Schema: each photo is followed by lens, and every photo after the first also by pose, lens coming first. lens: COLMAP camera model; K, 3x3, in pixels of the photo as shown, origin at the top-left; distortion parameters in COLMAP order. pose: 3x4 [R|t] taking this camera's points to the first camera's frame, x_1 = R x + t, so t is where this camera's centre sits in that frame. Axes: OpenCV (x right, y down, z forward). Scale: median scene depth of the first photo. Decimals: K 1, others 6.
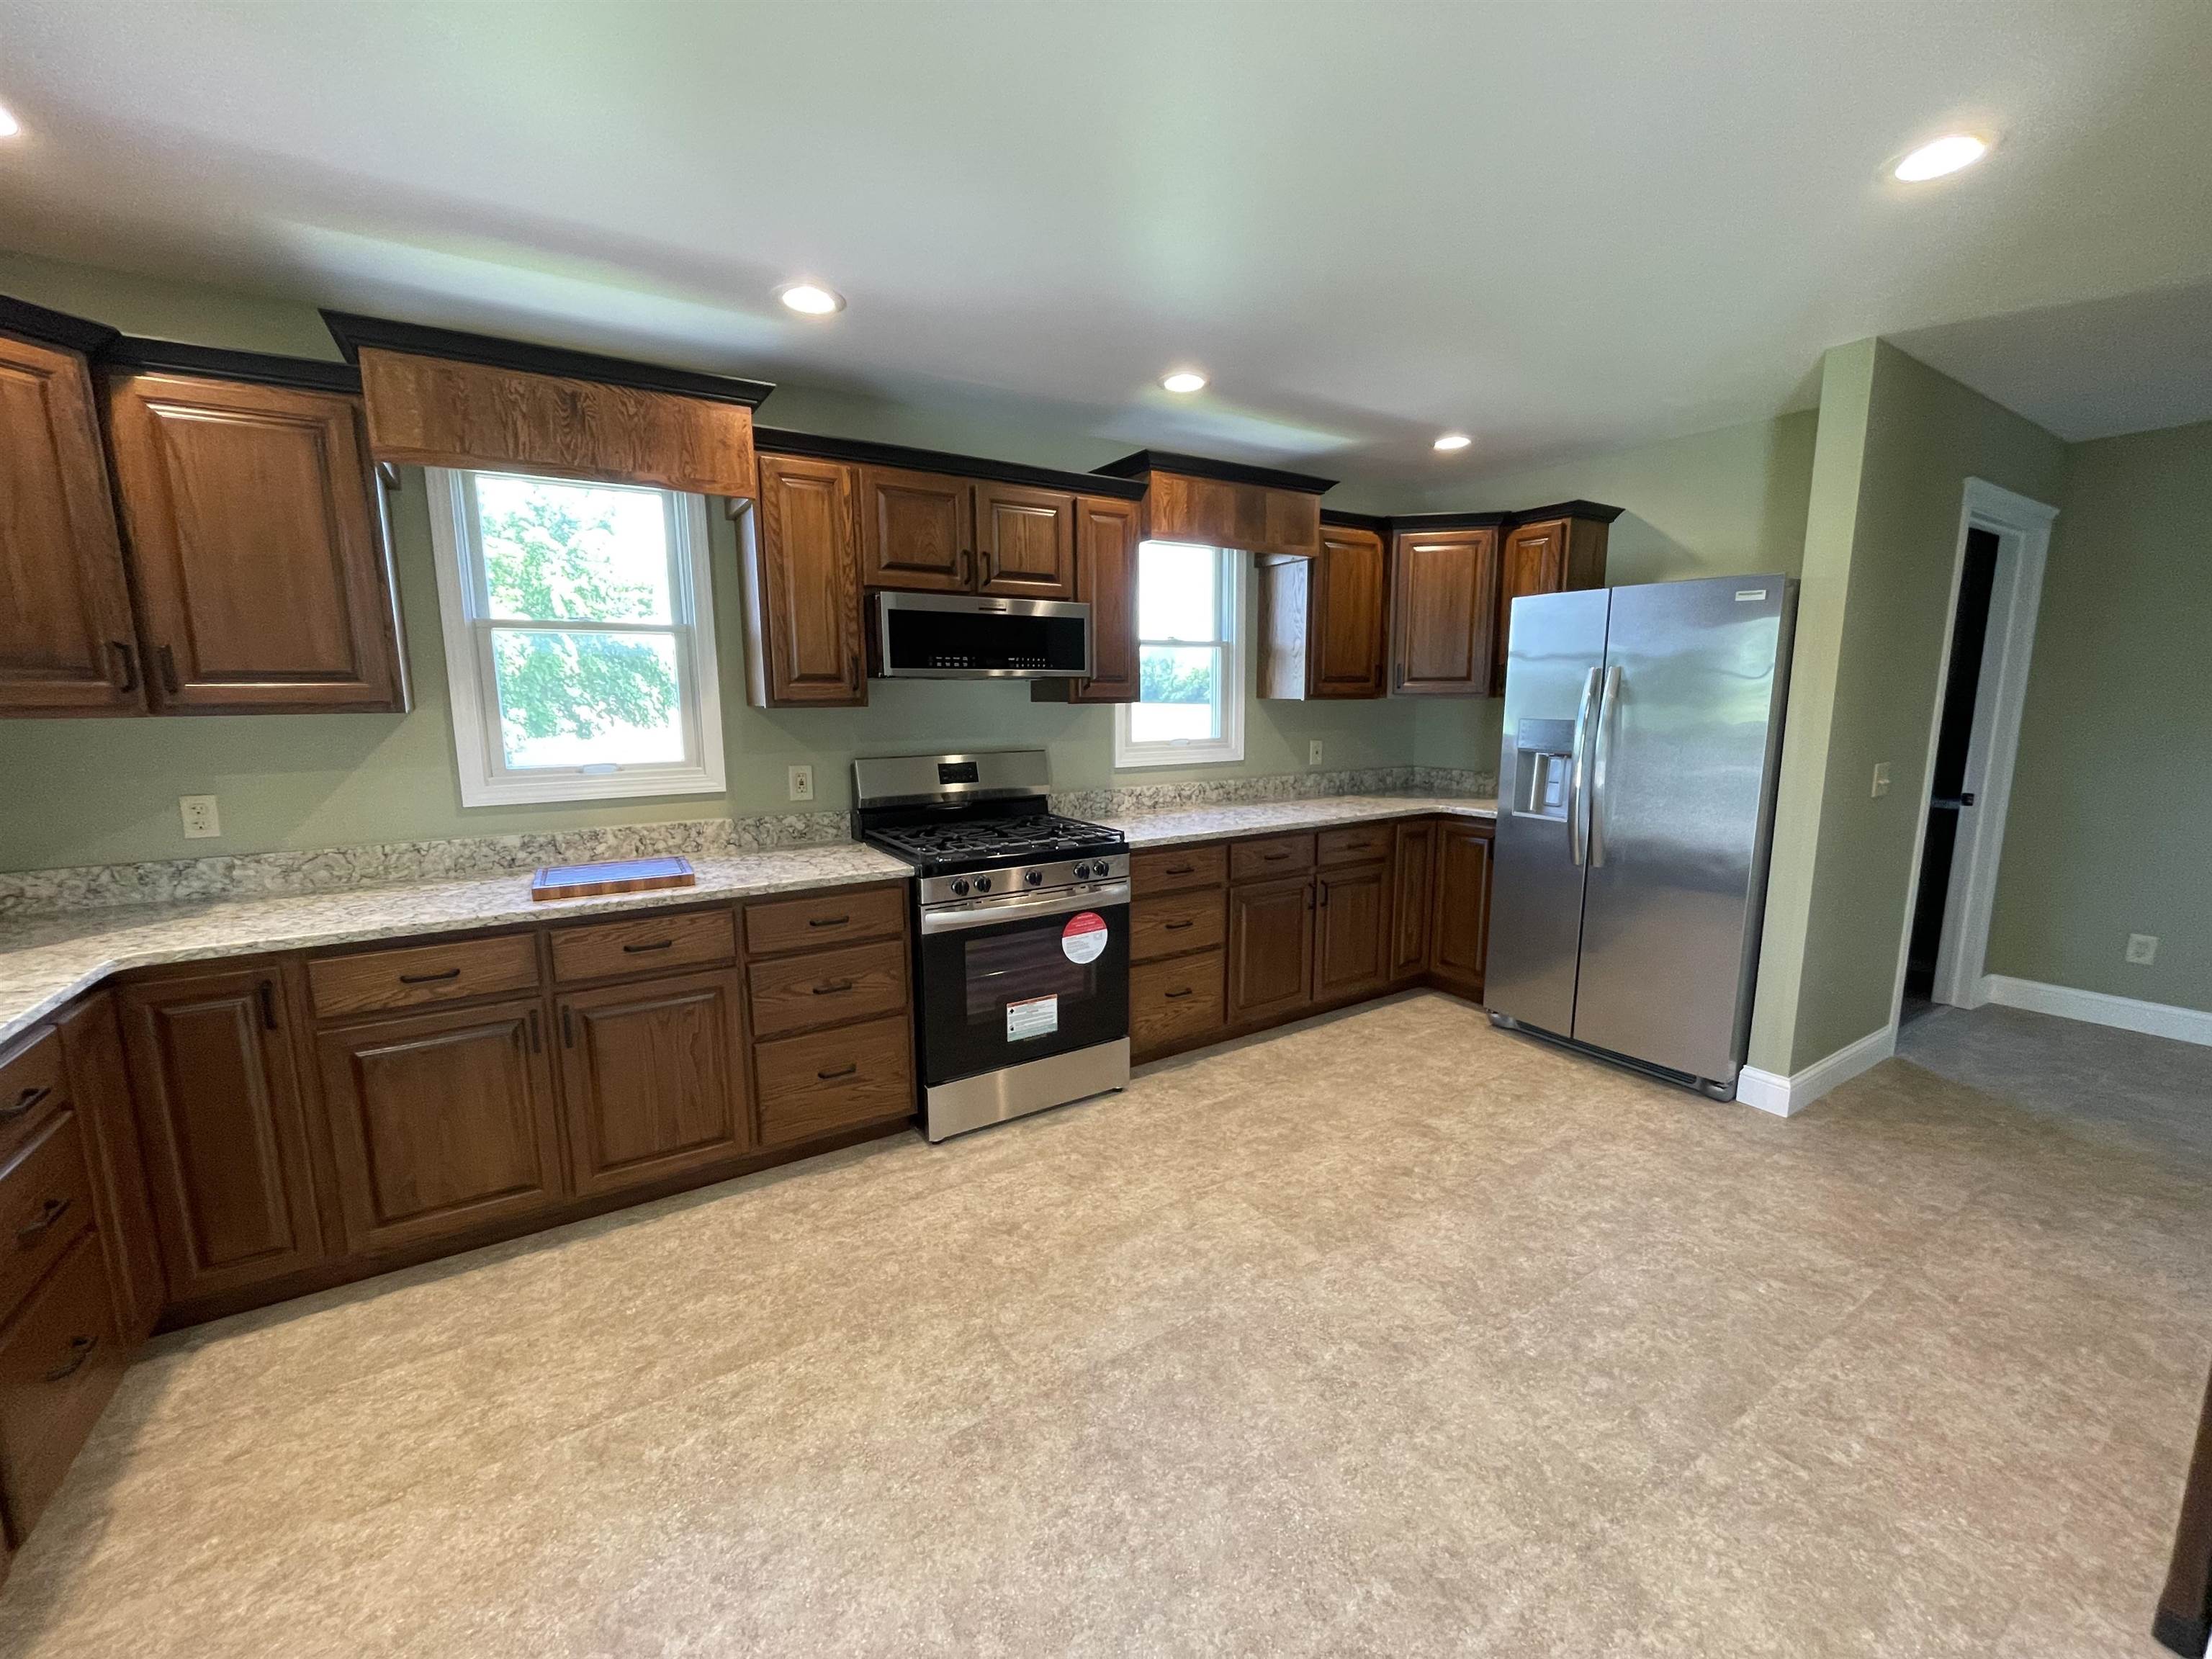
lens RADIAL K [[894.0, 0, 1106.0], [0, 894.0, 829.5], [0, 0, 1]] dist [-0.003020, -0.000263]
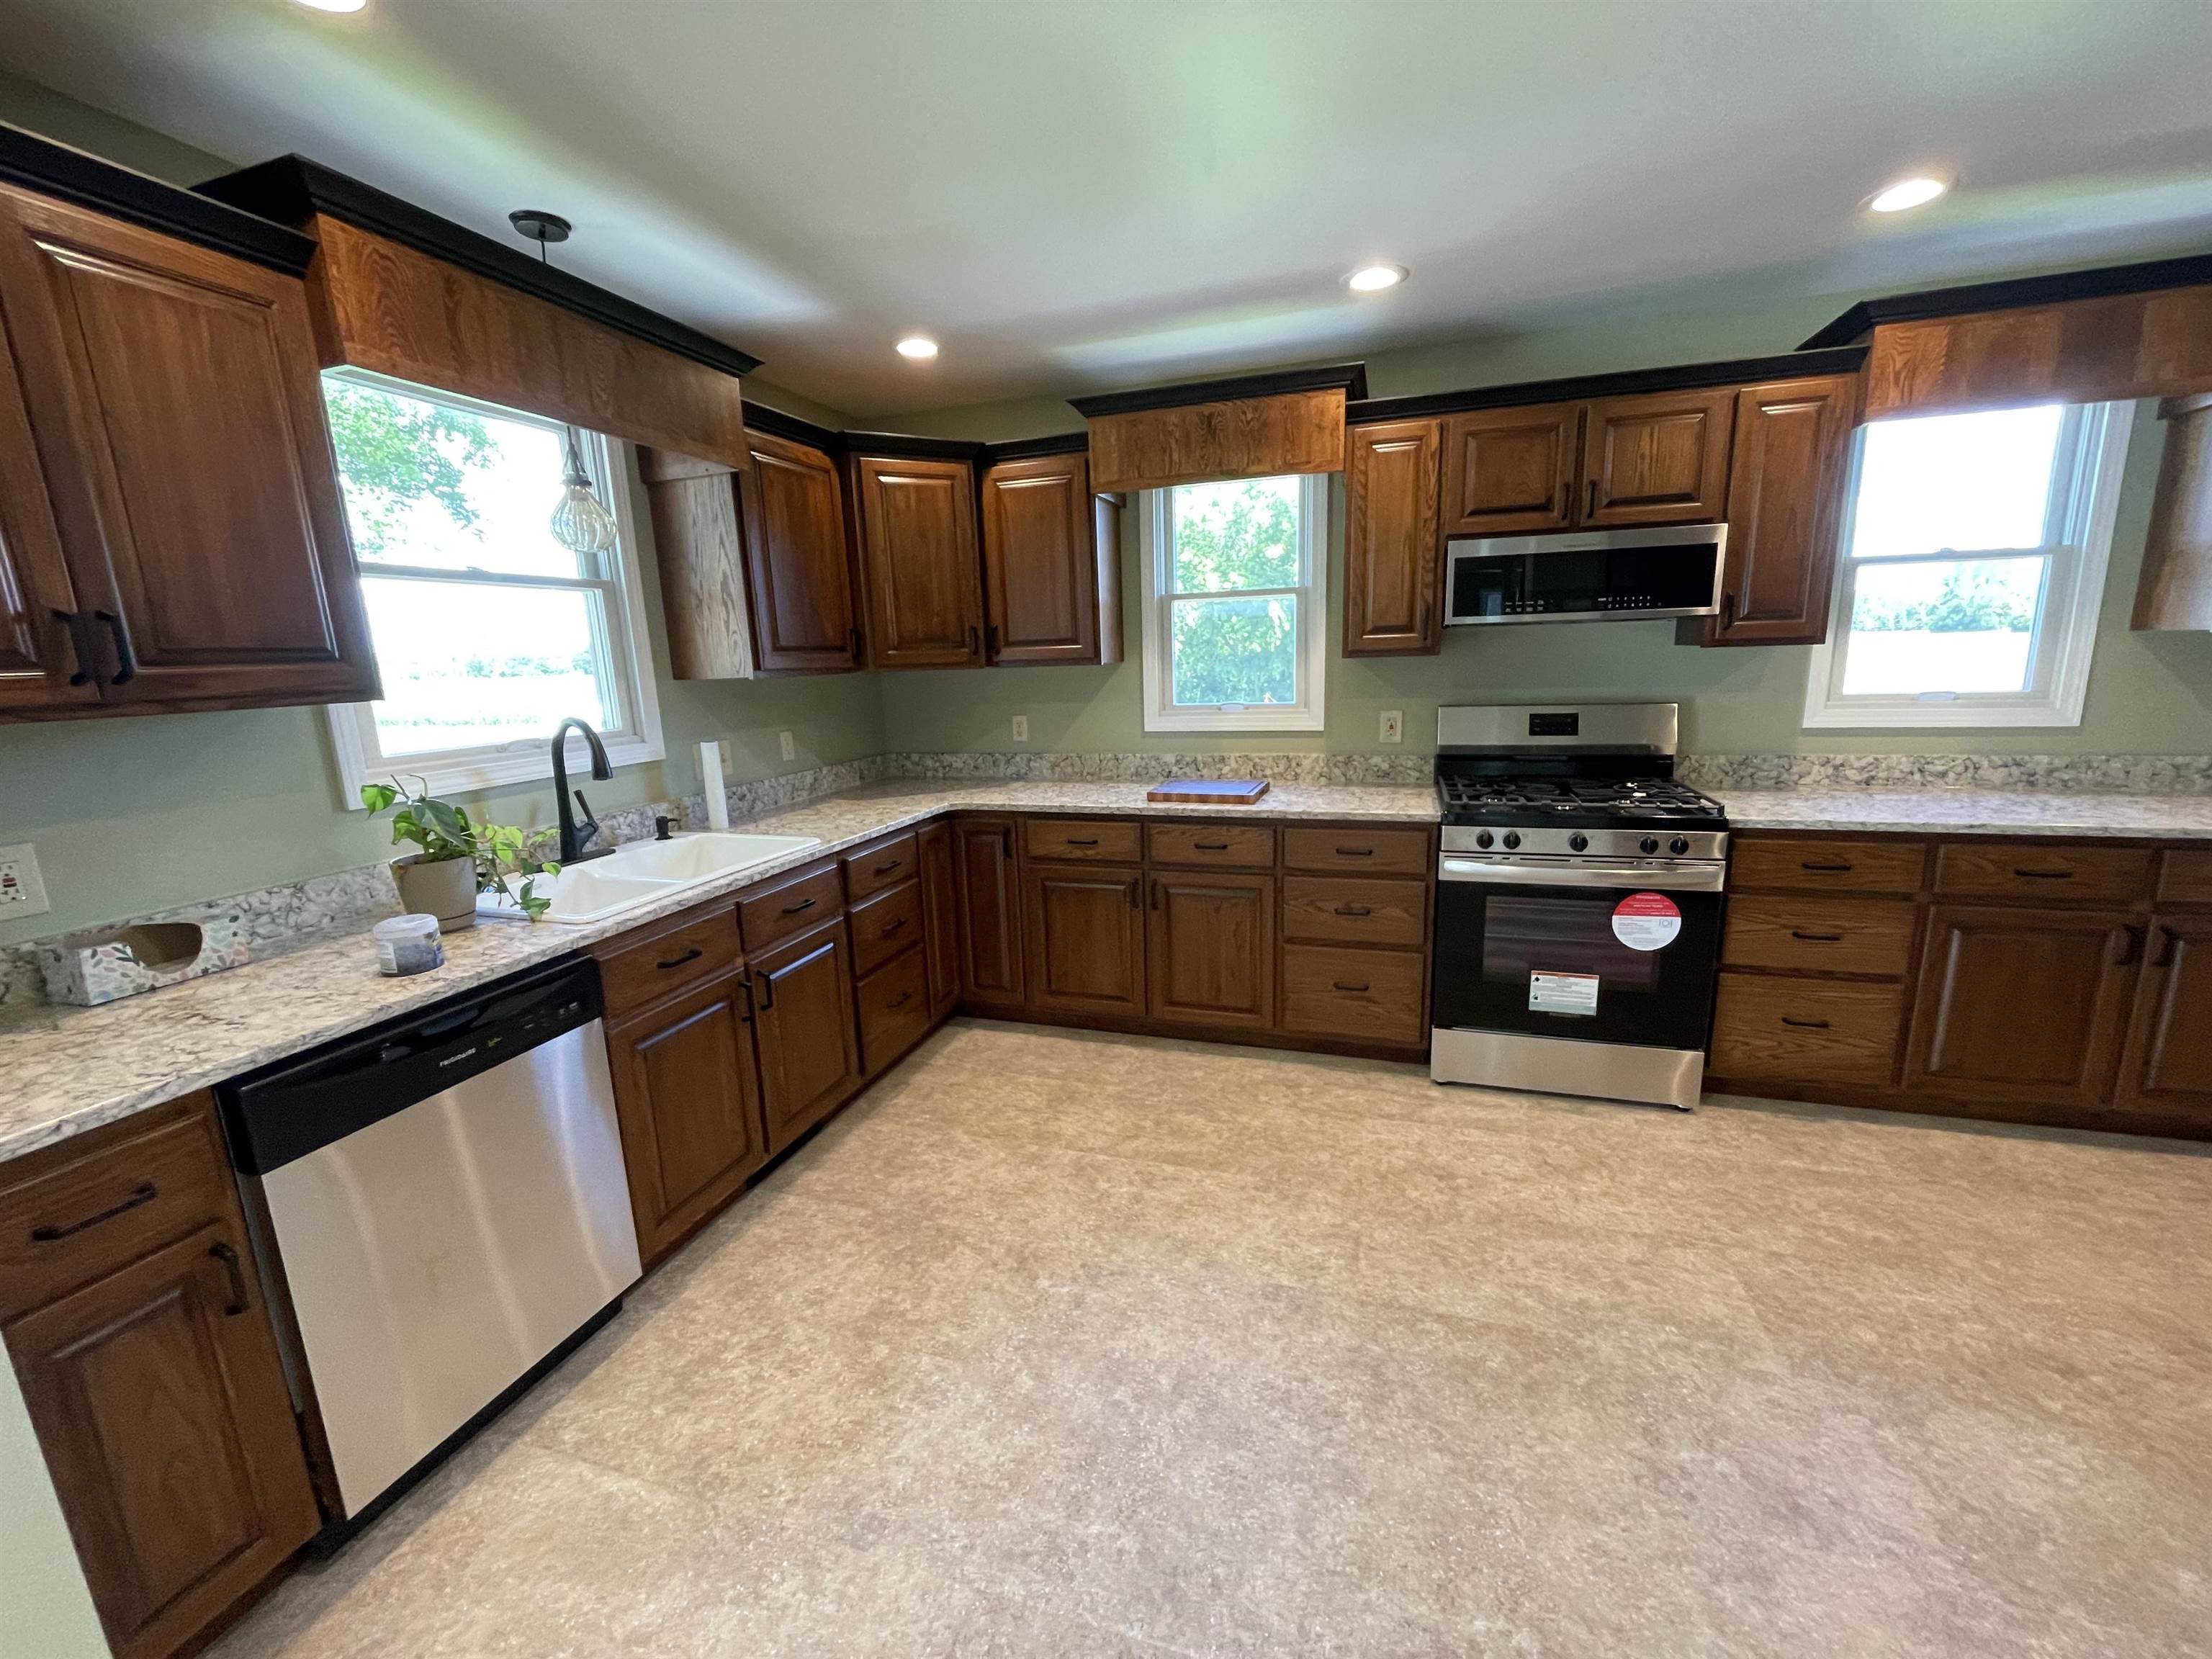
lens RADIAL K [[894.0, 0, 1106.0], [0, 894.0, 829.5], [0, 0, 1]] dist [-0.003020, -0.000263]
pose [[0.635185, 0.135476, -0.760386, 0.318940], [-0.087673, 0.990780, 0.103287, -0.011583], [0.767368, 0.001059, 0.641206, 0.047426]]
